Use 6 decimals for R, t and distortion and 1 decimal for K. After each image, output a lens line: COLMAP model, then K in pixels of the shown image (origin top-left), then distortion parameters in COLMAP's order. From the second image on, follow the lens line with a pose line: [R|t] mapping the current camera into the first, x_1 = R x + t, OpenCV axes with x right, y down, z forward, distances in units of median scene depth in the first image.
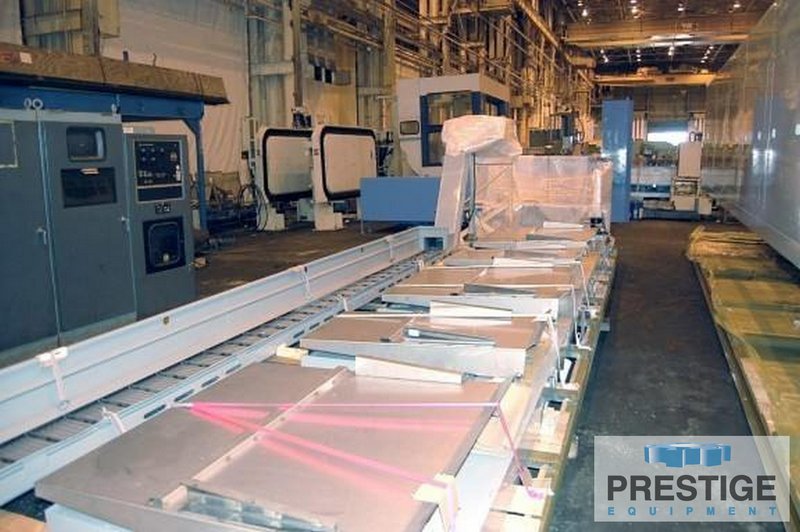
lens RADIAL K [[614.9, 0, 400.0], [0, 614.9, 266.0], [0, 0, 1]] dist [-0.066308, 0.007700]
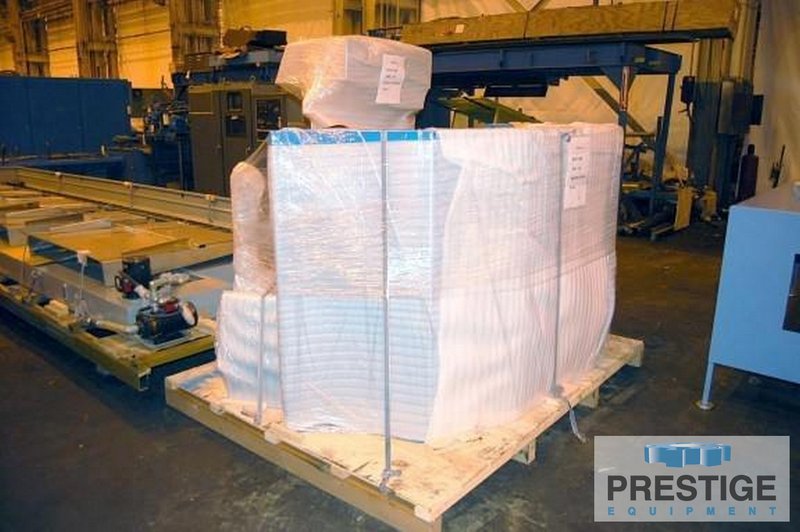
lens RADIAL K [[614.9, 0, 400.0], [0, 614.9, 266.0], [0, 0, 1]] dist [-0.066308, 0.007700]
pose [[-0.316646, 0.237482, -0.918334, 0.932906], [-0.176507, 0.936490, 0.303038, -0.332104], [0.931977, 0.258048, -0.254619, 1.782769]]
